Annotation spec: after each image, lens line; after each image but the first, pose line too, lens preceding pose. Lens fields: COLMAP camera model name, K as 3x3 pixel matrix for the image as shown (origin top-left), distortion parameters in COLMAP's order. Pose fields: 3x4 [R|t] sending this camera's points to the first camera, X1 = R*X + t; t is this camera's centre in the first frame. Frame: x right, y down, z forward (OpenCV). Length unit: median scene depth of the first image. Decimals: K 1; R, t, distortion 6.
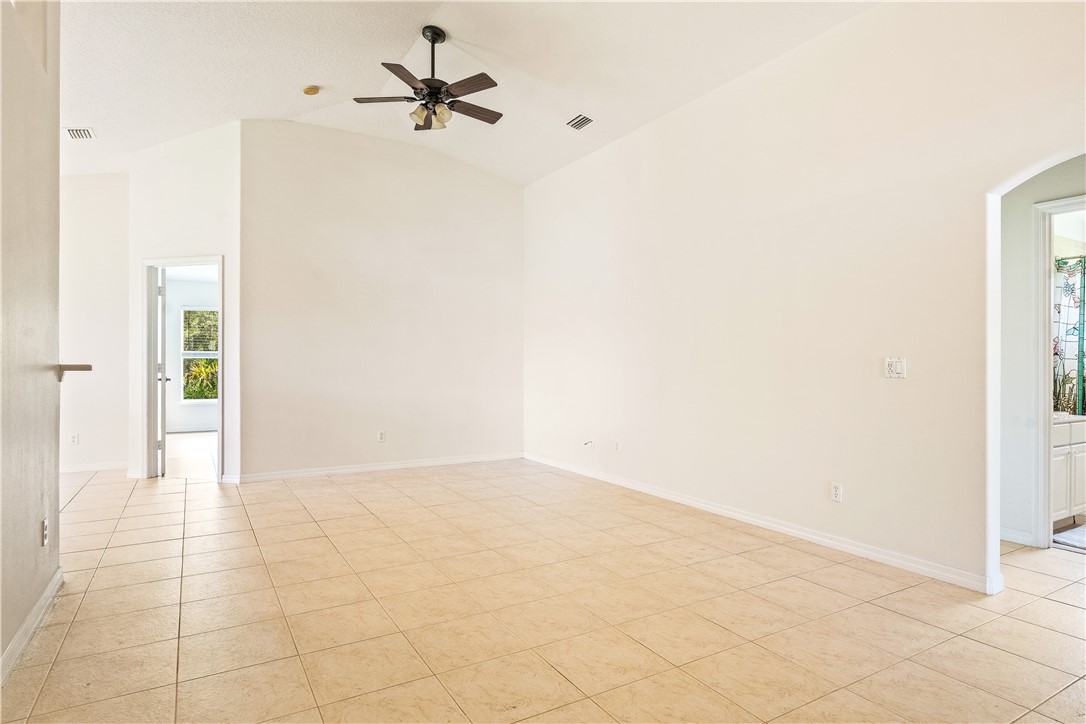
lens RADIAL K [[616.1, 0, 544.8], [0, 616.1, 355.8], [0, 0, 1]] dist [-0.000573, 0.000159]
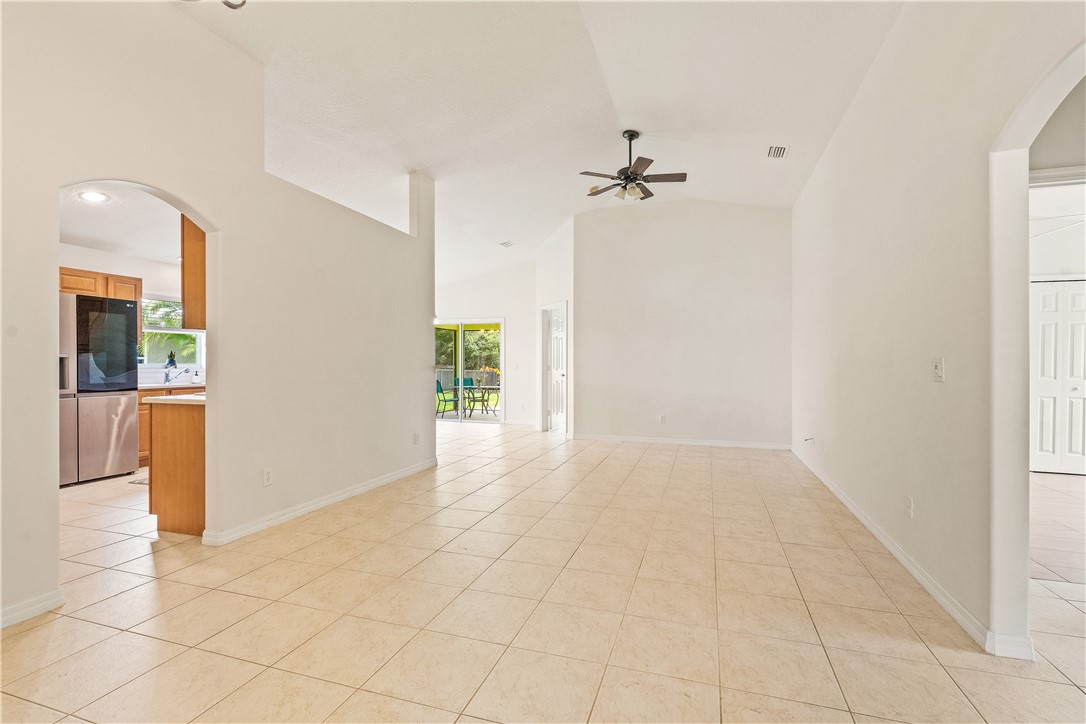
lens RADIAL K [[495.9, 0, 545.2], [0, 495.9, 365.9], [0, 0, 1]] dist [0.000740, -0.000872]
pose [[0.665076, 0.005205, -0.746757, 0.585052], [0.000974, 0.999969, 0.007837, 0.003610], [0.746775, -0.005939, 0.665050, 0.095218]]
